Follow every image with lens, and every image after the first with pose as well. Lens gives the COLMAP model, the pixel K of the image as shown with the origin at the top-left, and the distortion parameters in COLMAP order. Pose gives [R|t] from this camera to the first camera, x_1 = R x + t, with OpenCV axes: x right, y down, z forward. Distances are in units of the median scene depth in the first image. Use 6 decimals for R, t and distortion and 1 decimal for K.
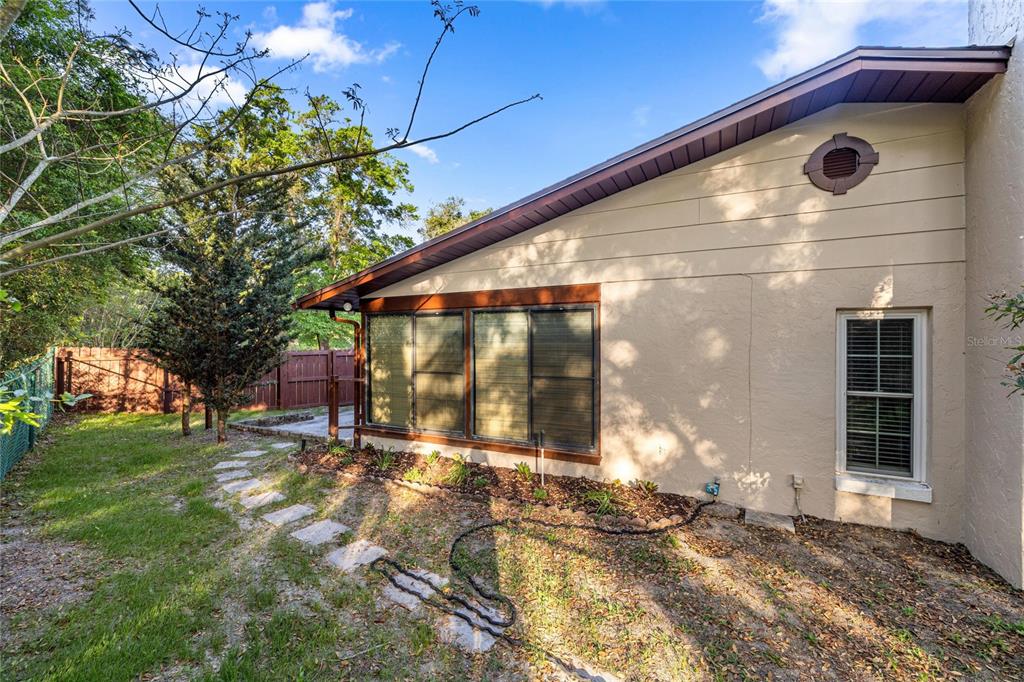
lens RADIAL K [[431.9, 0, 511.8], [0, 431.9, 340.7], [0, 0, 1]] dist [-0.000577, -0.000398]
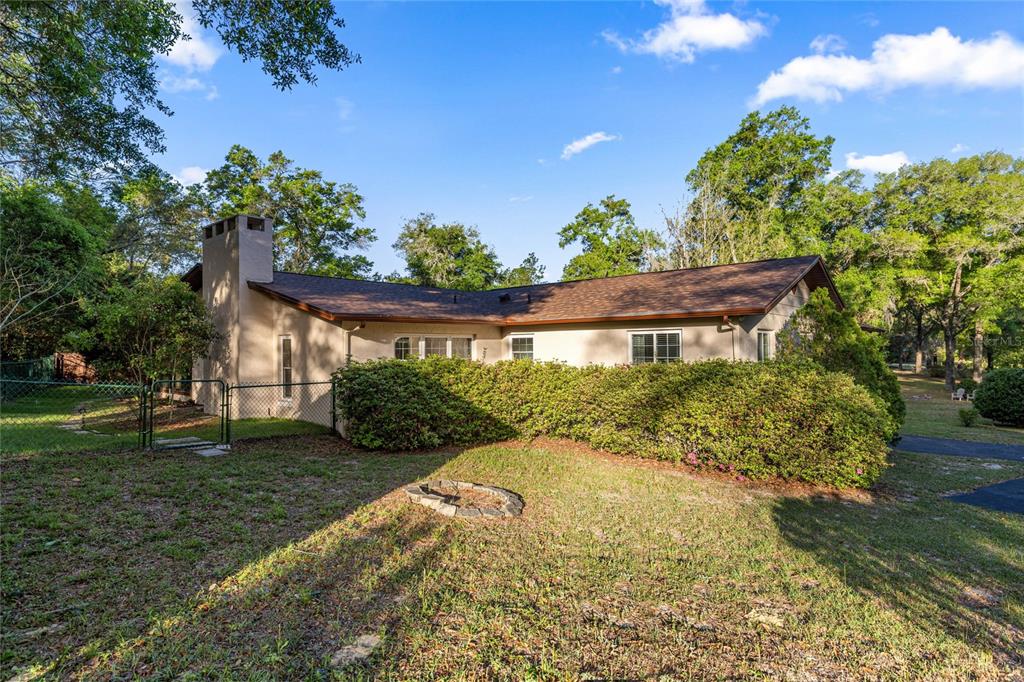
lens RADIAL K [[578.7, 0, 509.2], [0, 578.7, 346.6], [0, 0, 1]] dist [-0.000175, -0.000021]
pose [[0.960220, 0.002686, -0.279232, 0.888624], [-0.004604, 0.999970, -0.006212, -0.005347], [0.279207, 0.007251, 0.960204, -0.539654]]
